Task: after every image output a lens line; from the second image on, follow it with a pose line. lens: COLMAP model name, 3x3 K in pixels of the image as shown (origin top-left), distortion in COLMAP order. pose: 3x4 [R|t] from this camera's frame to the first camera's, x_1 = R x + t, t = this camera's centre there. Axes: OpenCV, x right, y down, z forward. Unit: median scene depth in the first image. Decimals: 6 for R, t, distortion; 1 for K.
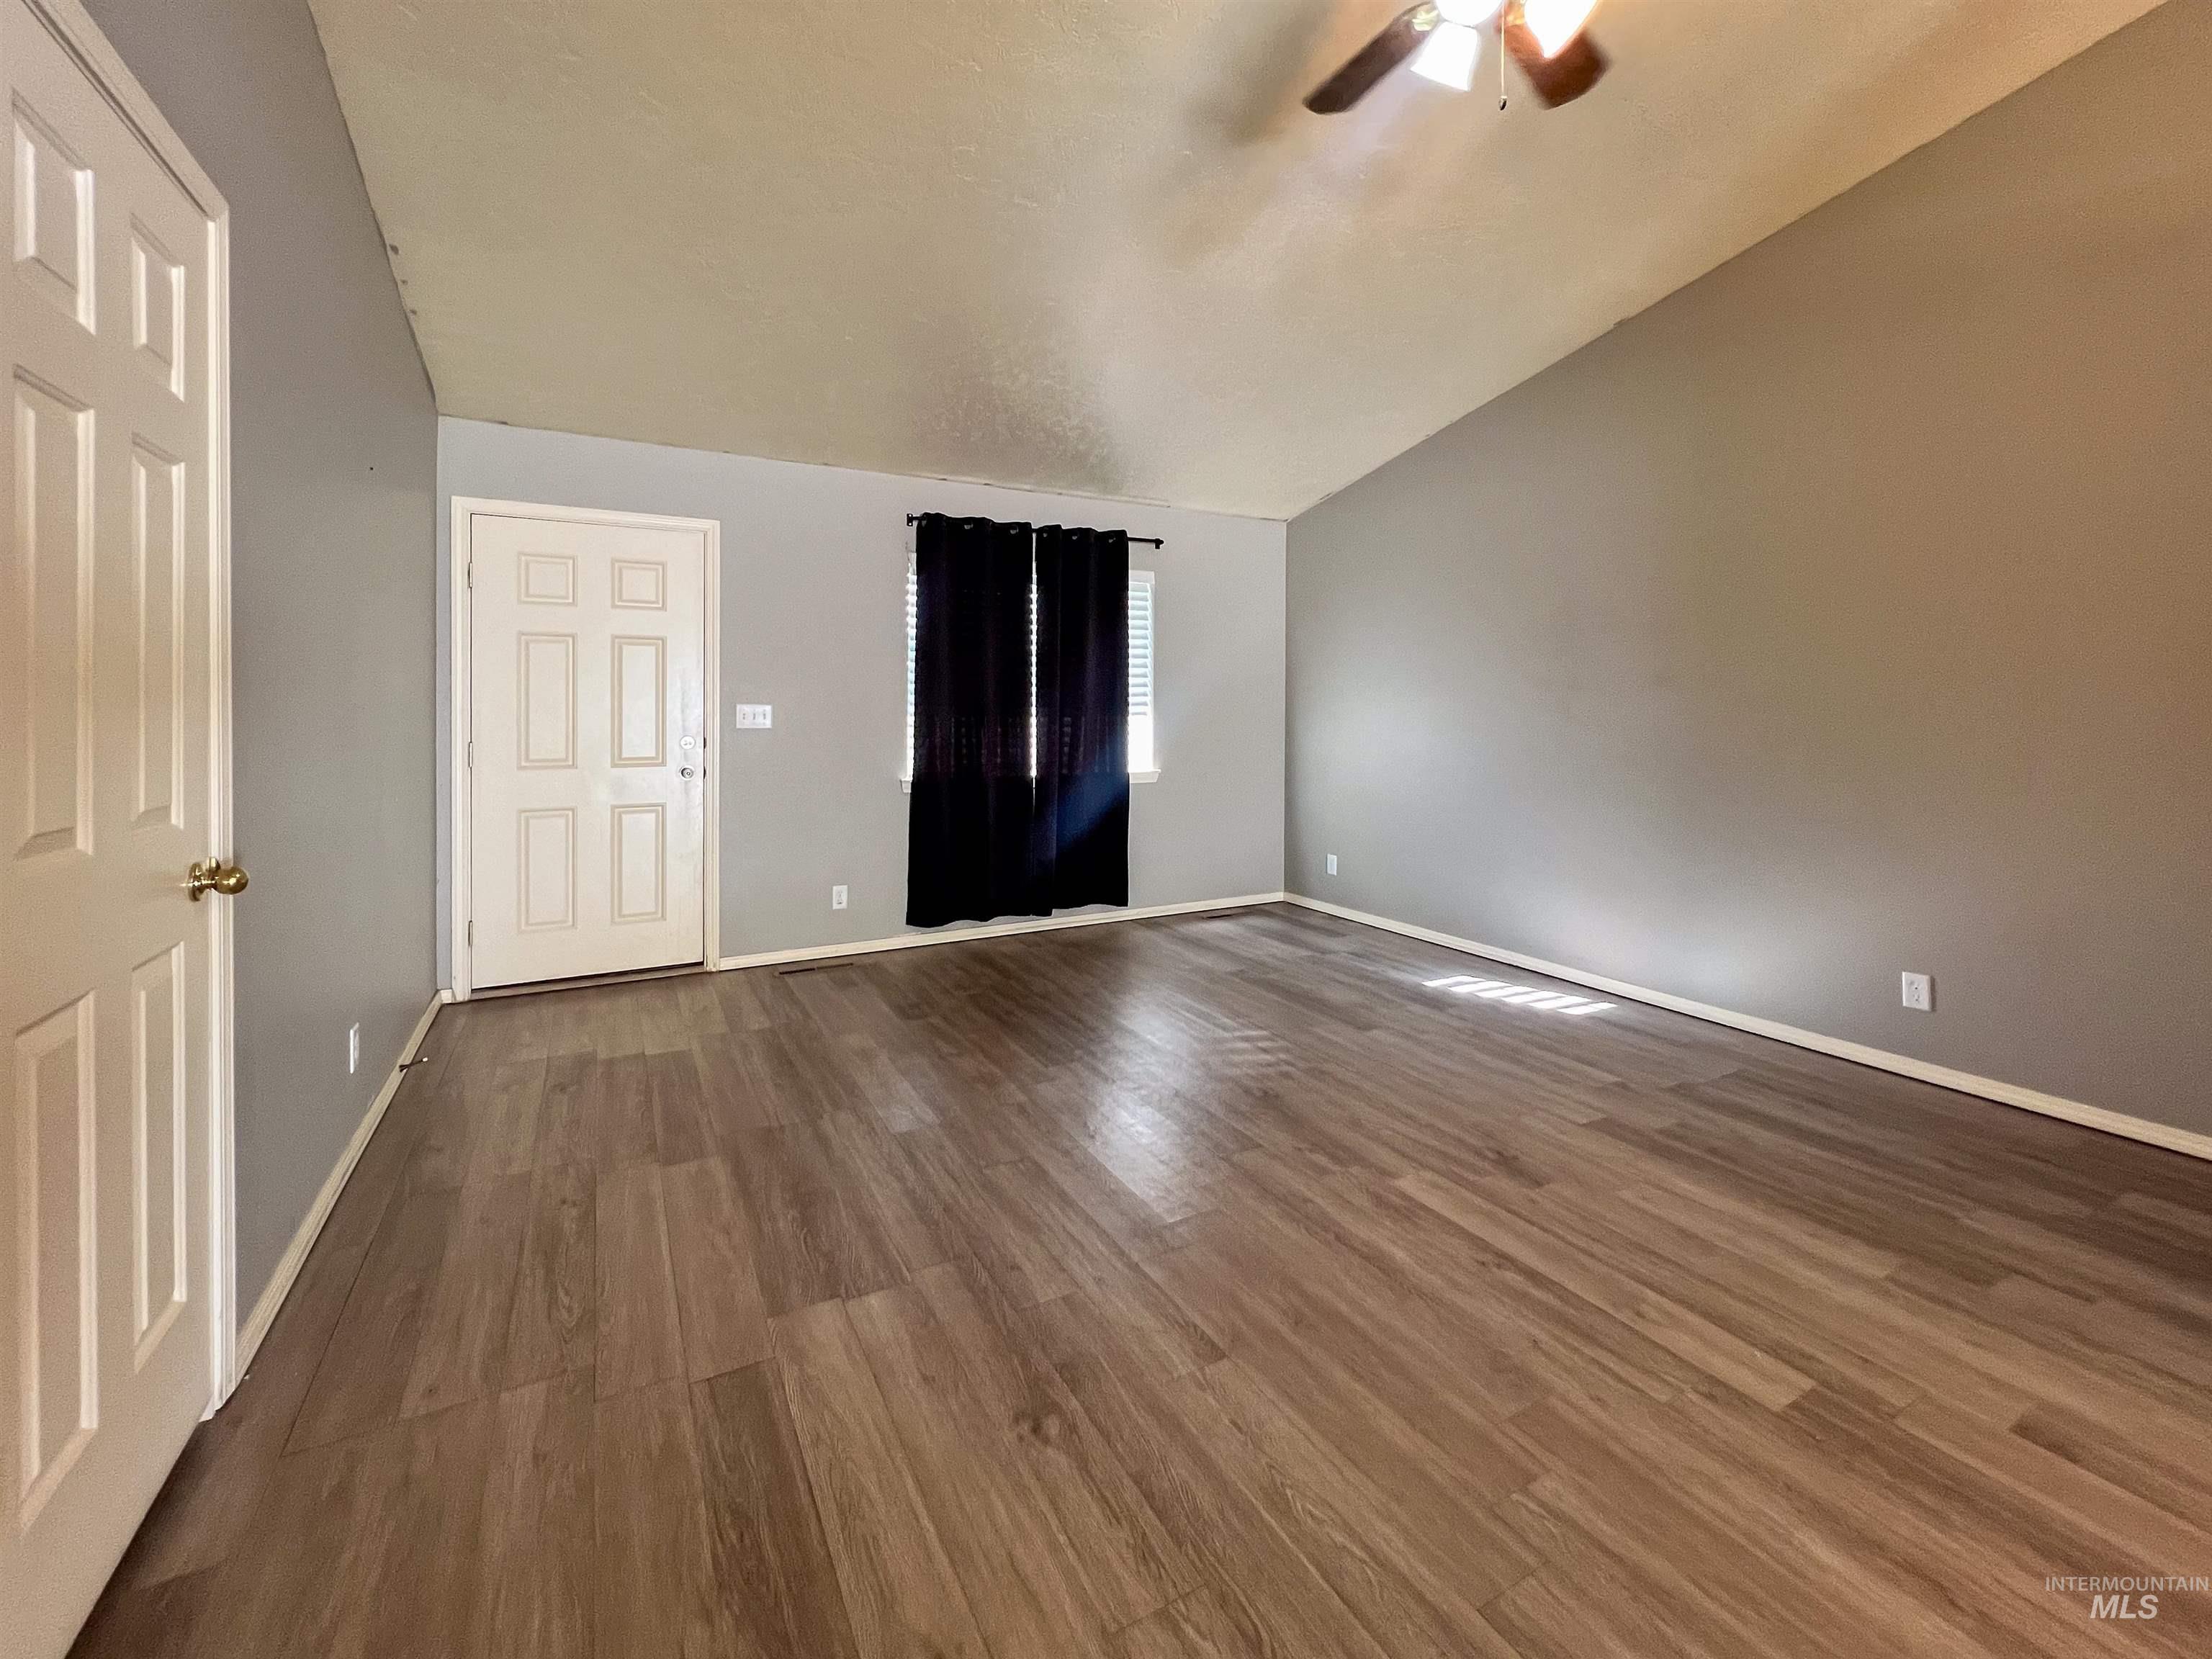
lens RADIAL K [[910.5, 0, 1119.4], [0, 910.5, 725.2], [0, 0, 1]] dist [-0.003688, -0.000229]
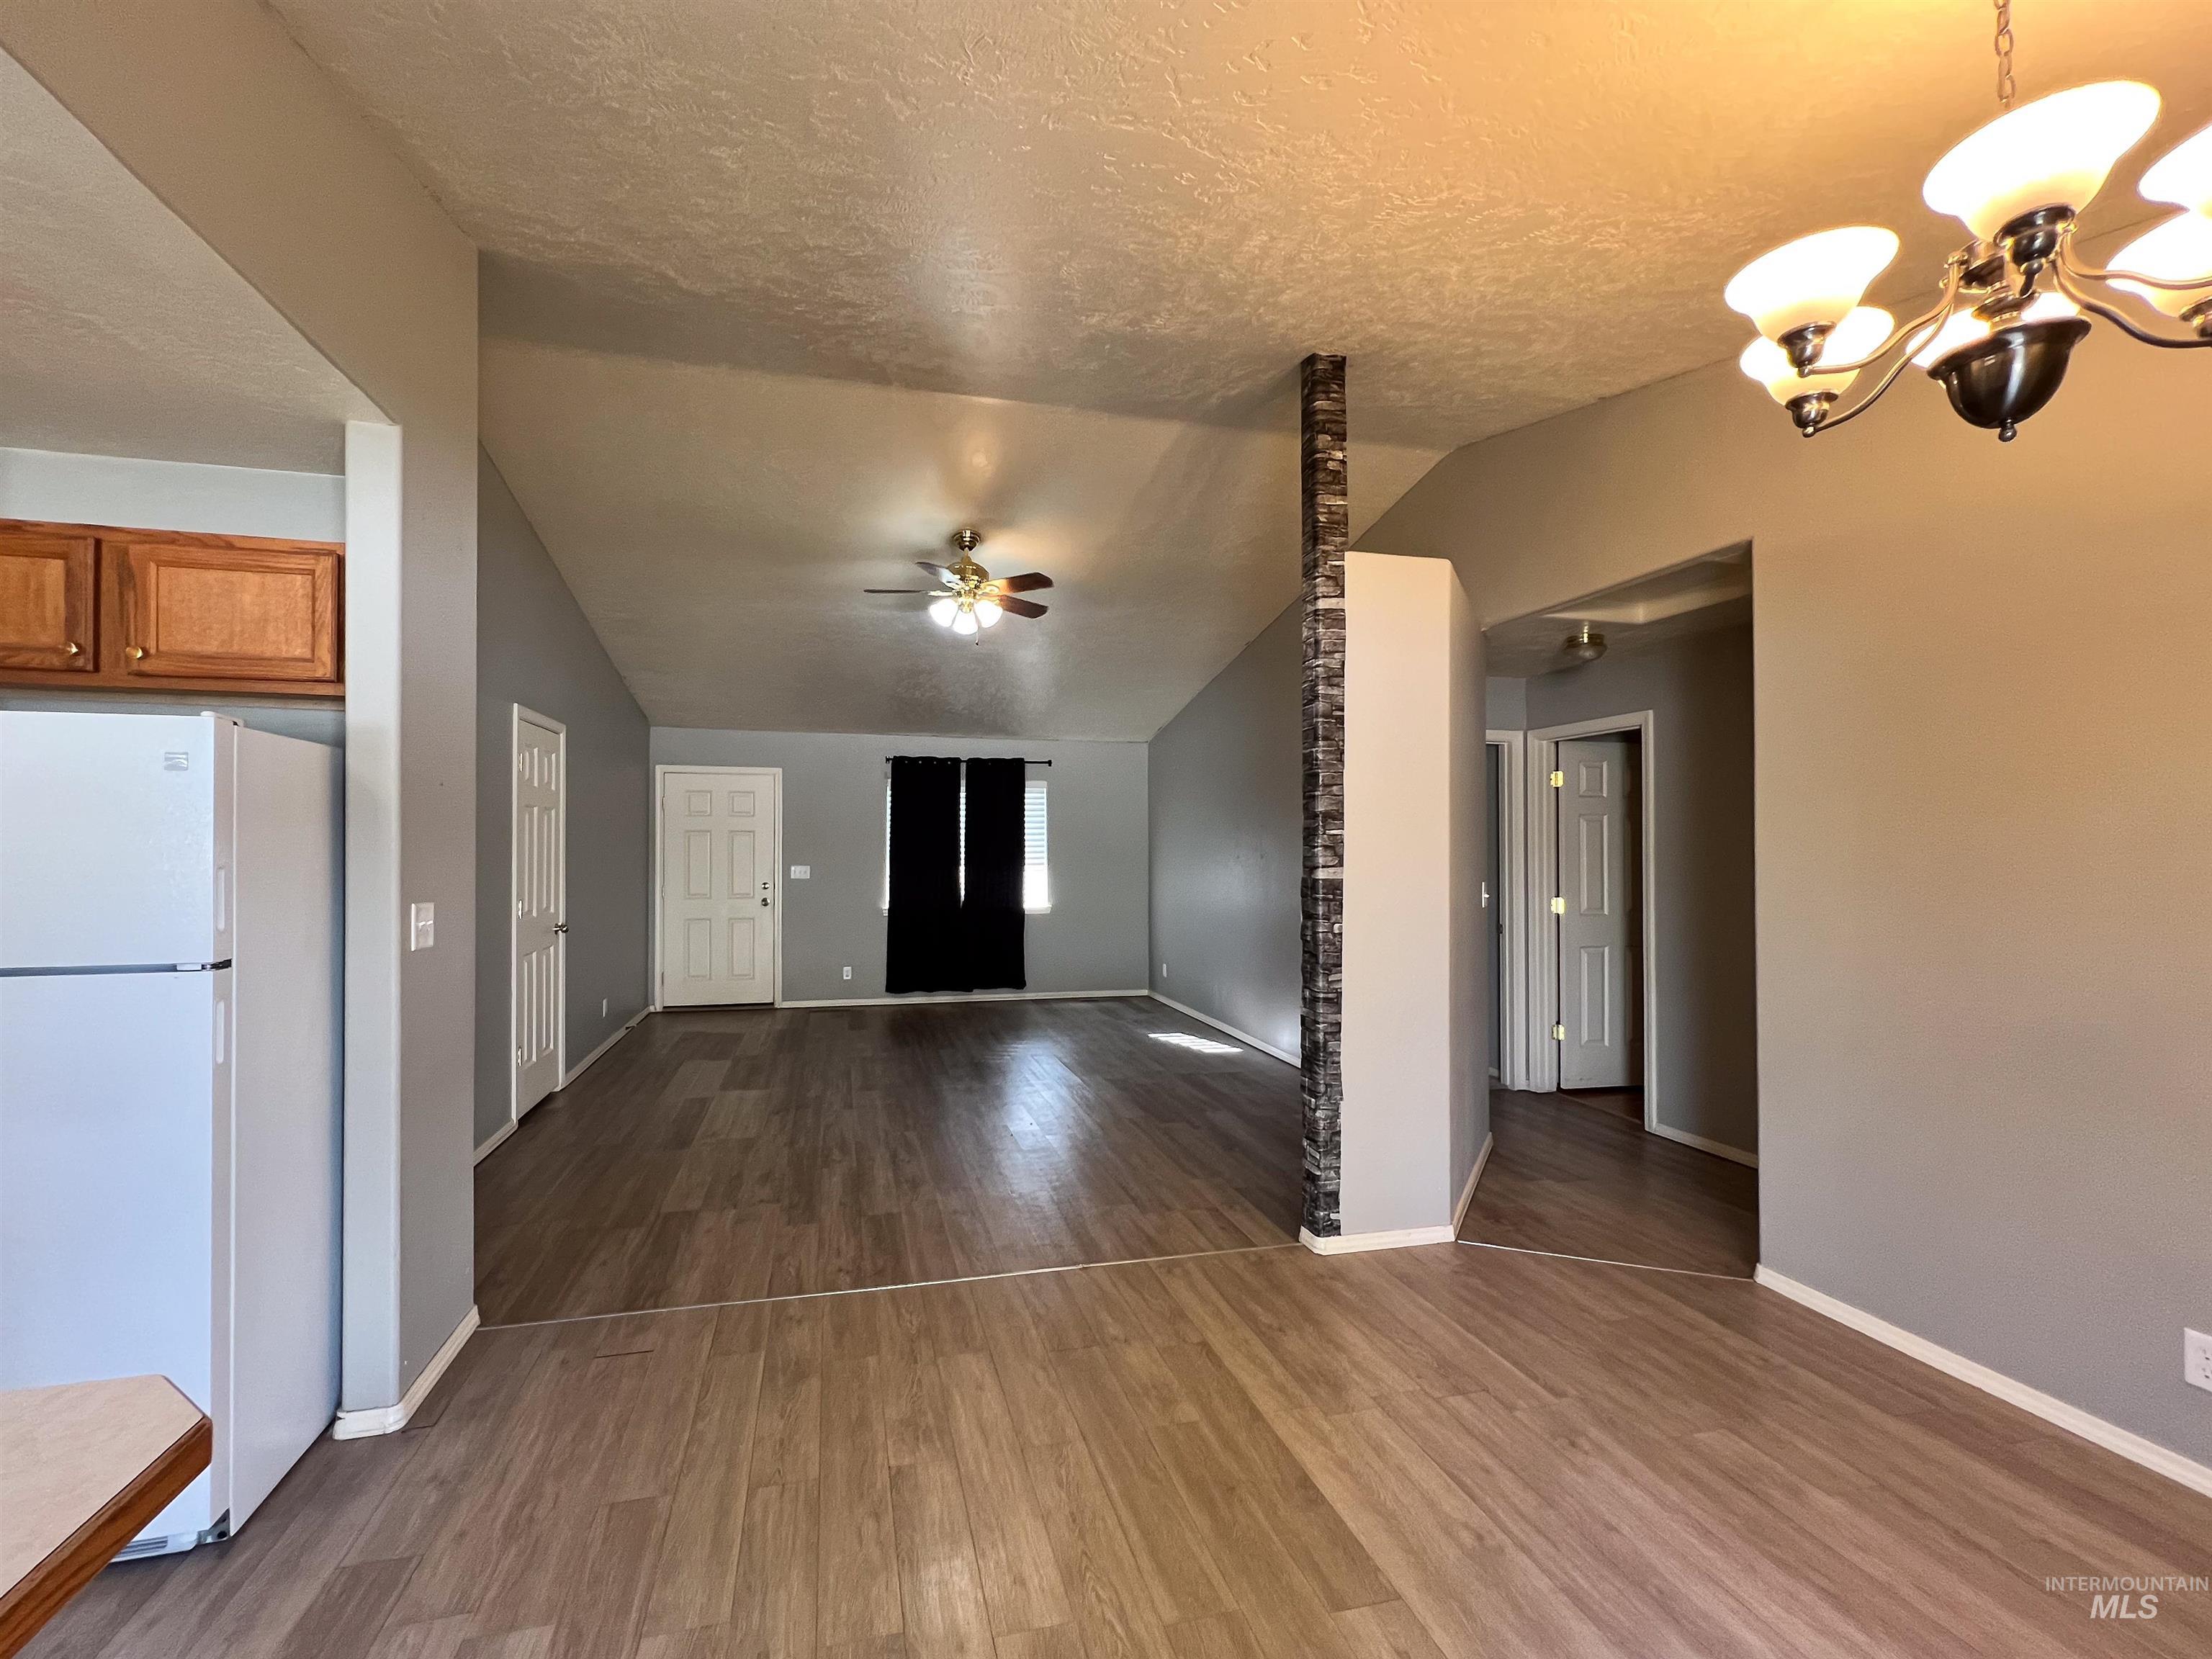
lens RADIAL K [[940.9, 0, 1106.0], [0, 940.9, 852.4], [0, 0, 1]] dist [-0.005561, 0.001960]
pose [[0.967596, 0.002800, -0.252488, 0.635123], [-0.006039, 0.999909, -0.012055, -0.028720], [0.252431, 0.013190, 0.967525, -0.645756]]
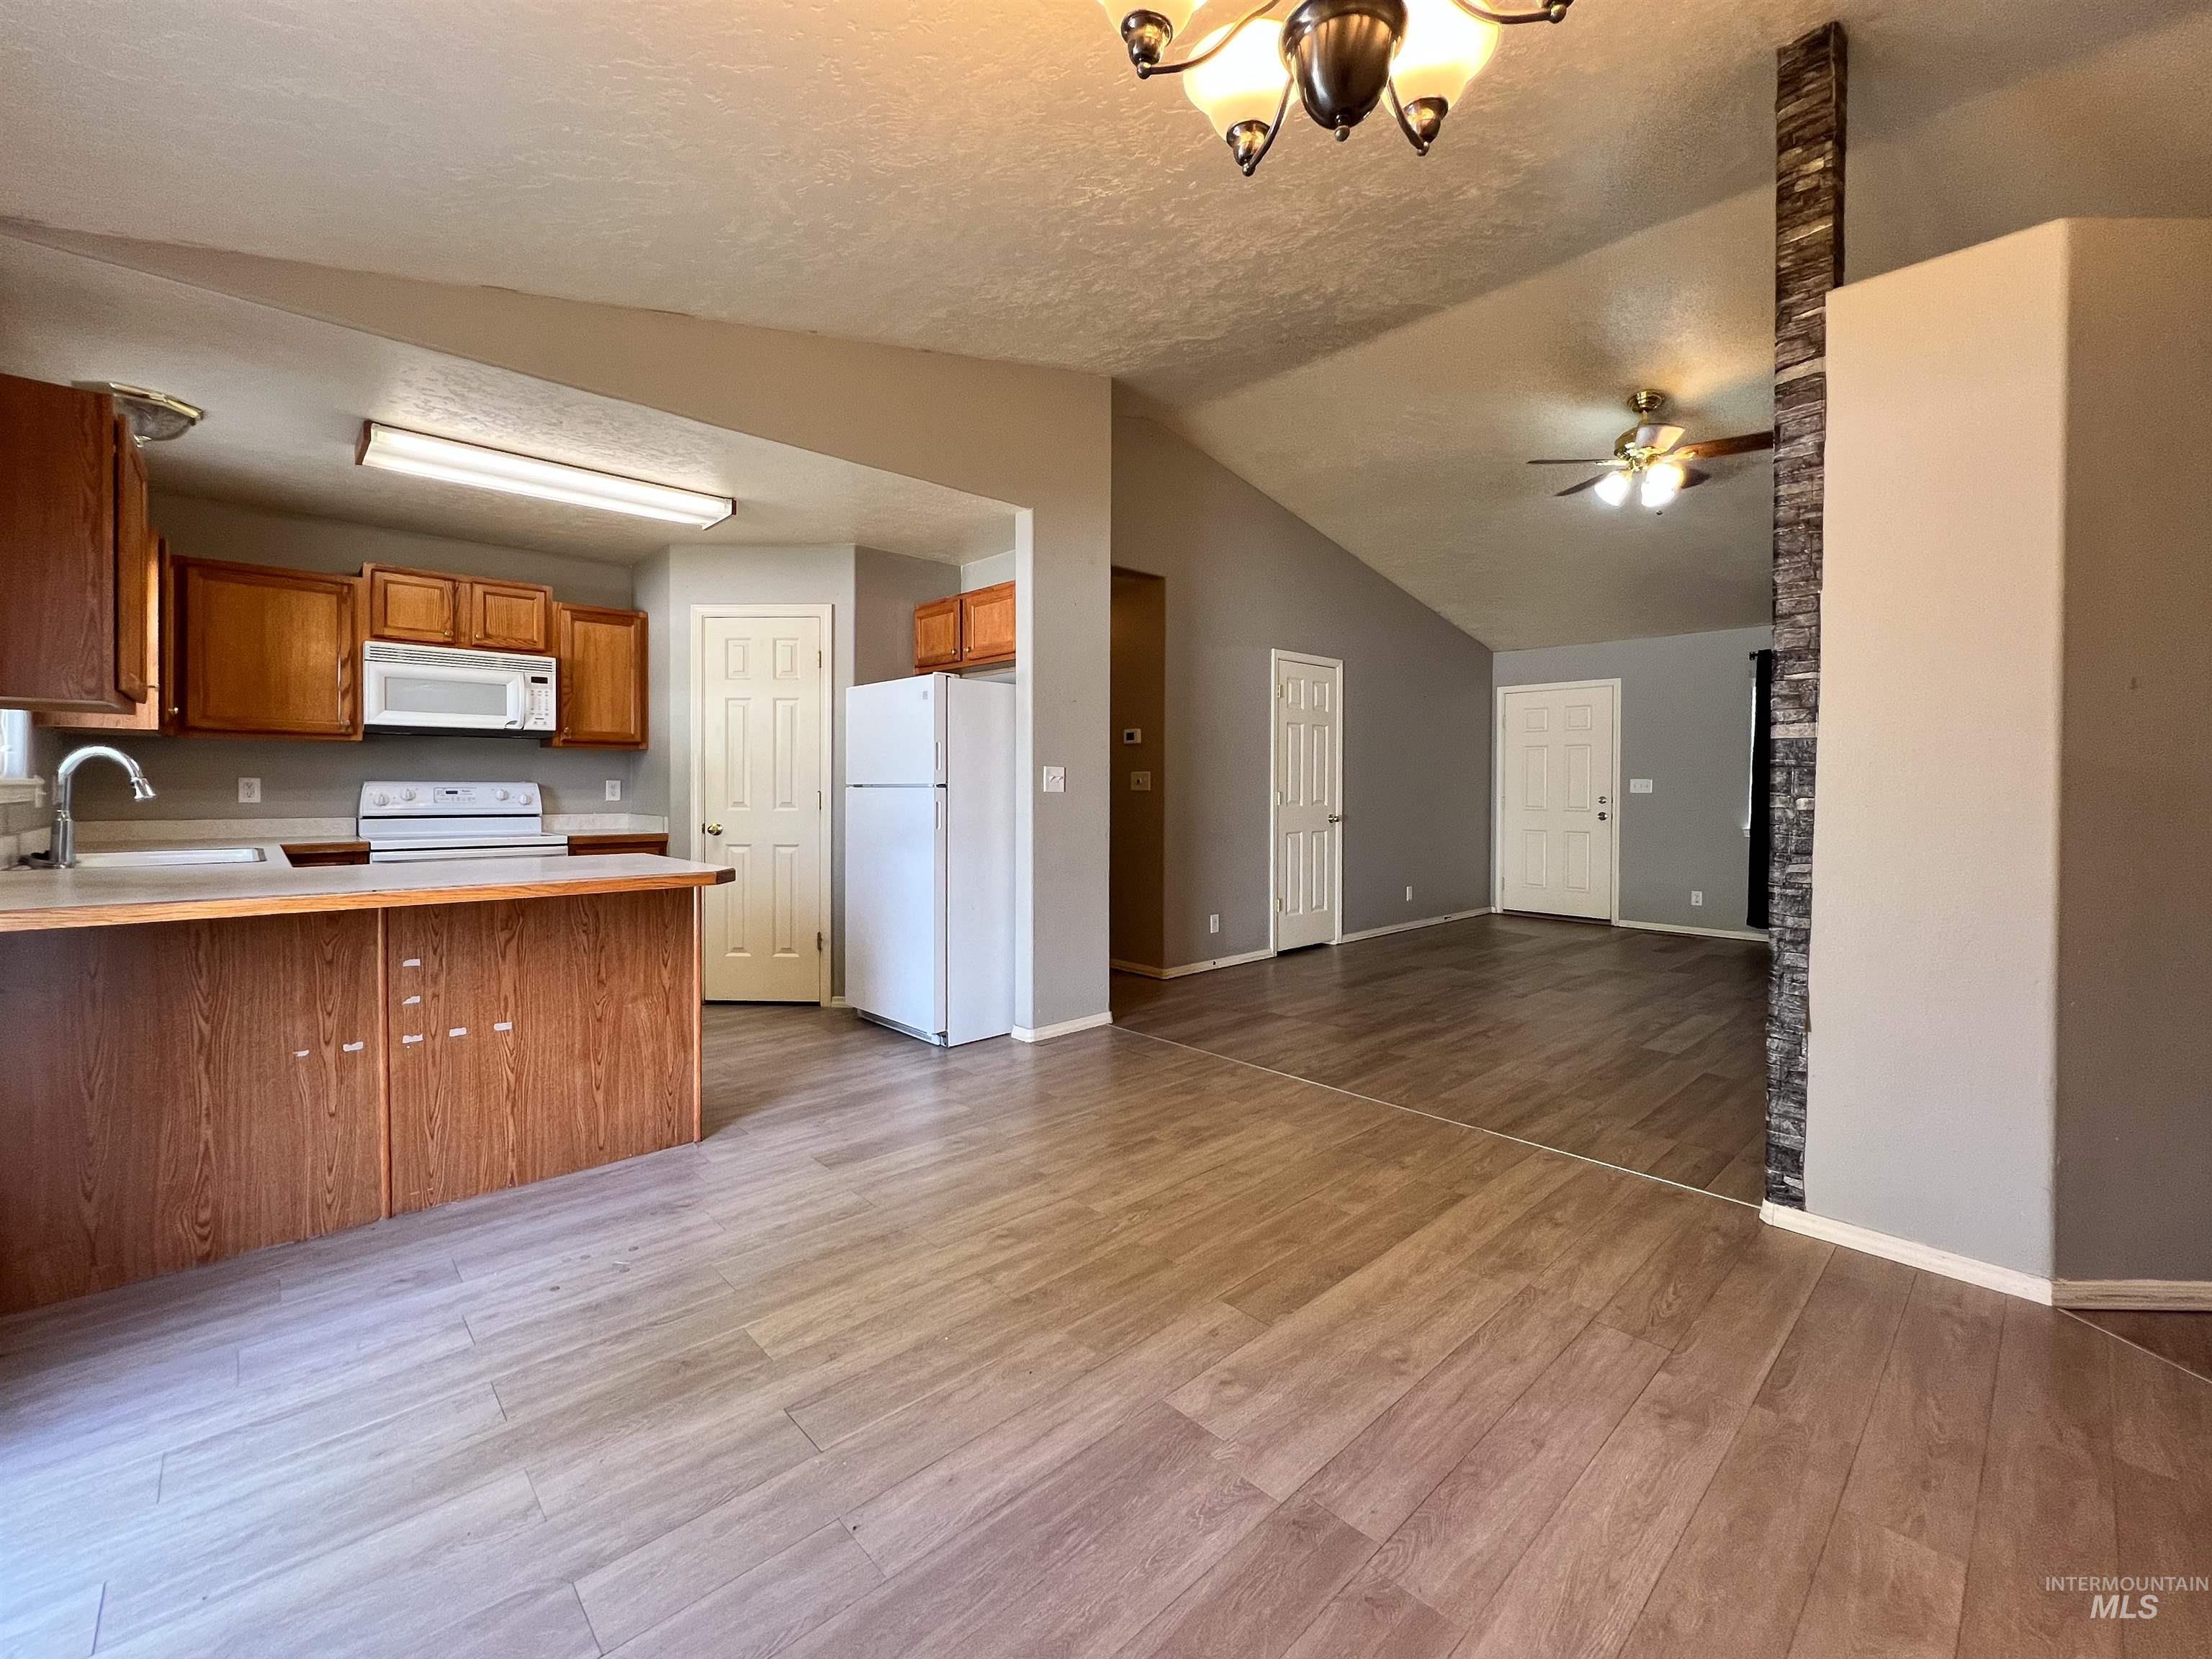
lens RADIAL K [[940.9, 0, 1060.7], [0, 940.9, 801.4], [0, 0, 1]] dist [-0.005561, 0.001960]
pose [[0.214919, 0.013686, -0.976536, 1.043295], [-0.016585, 0.999809, 0.010363, 0.018083], [0.976491, 0.013968, 0.215105, -0.446109]]
